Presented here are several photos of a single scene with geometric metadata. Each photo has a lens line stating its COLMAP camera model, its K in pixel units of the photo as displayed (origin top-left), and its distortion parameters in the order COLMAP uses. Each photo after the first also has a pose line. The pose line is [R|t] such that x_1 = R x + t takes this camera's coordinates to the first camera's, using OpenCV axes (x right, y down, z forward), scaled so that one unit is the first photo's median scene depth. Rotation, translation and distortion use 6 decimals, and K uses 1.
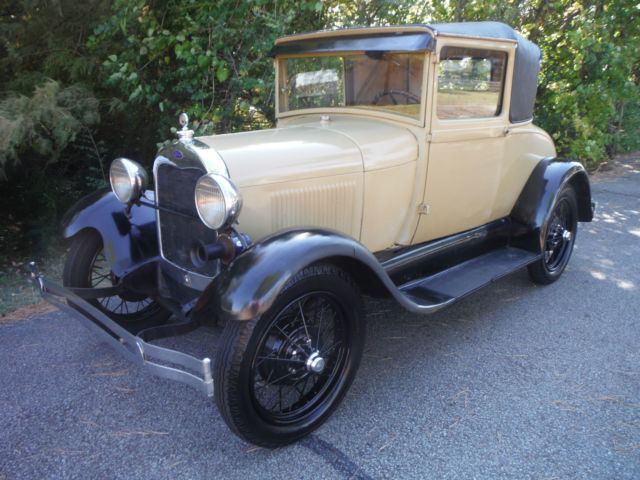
lens RADIAL K [[539.2, 0, 321.4], [0, 539.2, 241.0], [0, 0, 1]] dist [-0.054401, 0.012953]
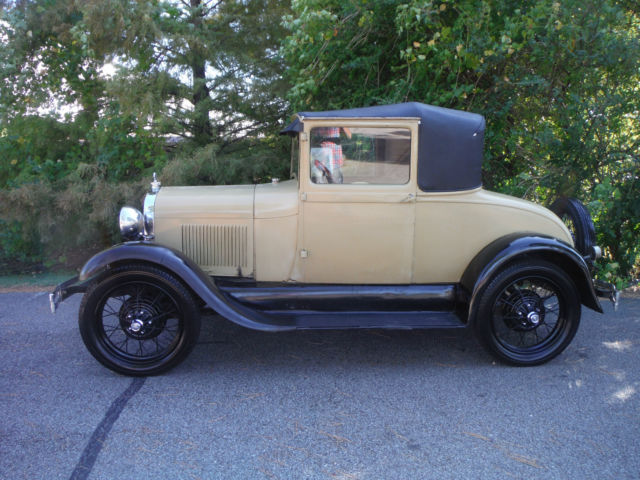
lens RADIAL K [[539.2, 0, 321.4], [0, 539.2, 241.0], [0, 0, 1]] dist [-0.054401, 0.012953]
pose [[0.754667, 0.115947, -0.645782, 1.067971], [-0.188147, 0.981168, -0.043707, -0.042677], [0.628553, 0.154486, 0.762270, 0.066052]]
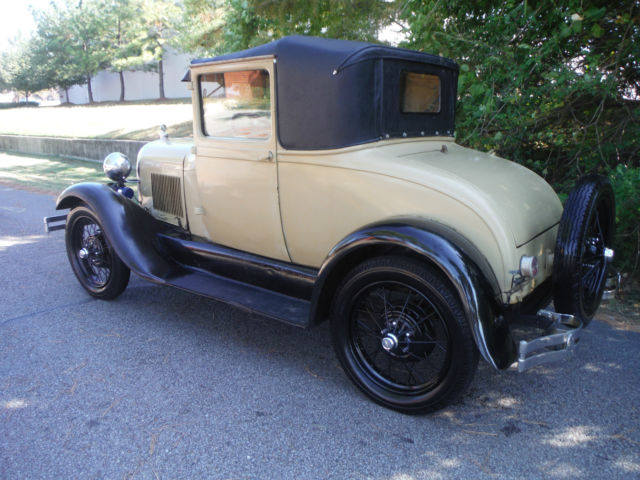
lens RADIAL K [[539.2, 0, 321.4], [0, 539.2, 241.0], [0, 0, 1]] dist [-0.054401, 0.012953]
pose [[0.121629, 0.241857, -0.962659, 1.442479], [-0.264706, 0.942638, 0.203382, -0.321791], [0.956628, 0.230084, 0.178673, 1.101750]]
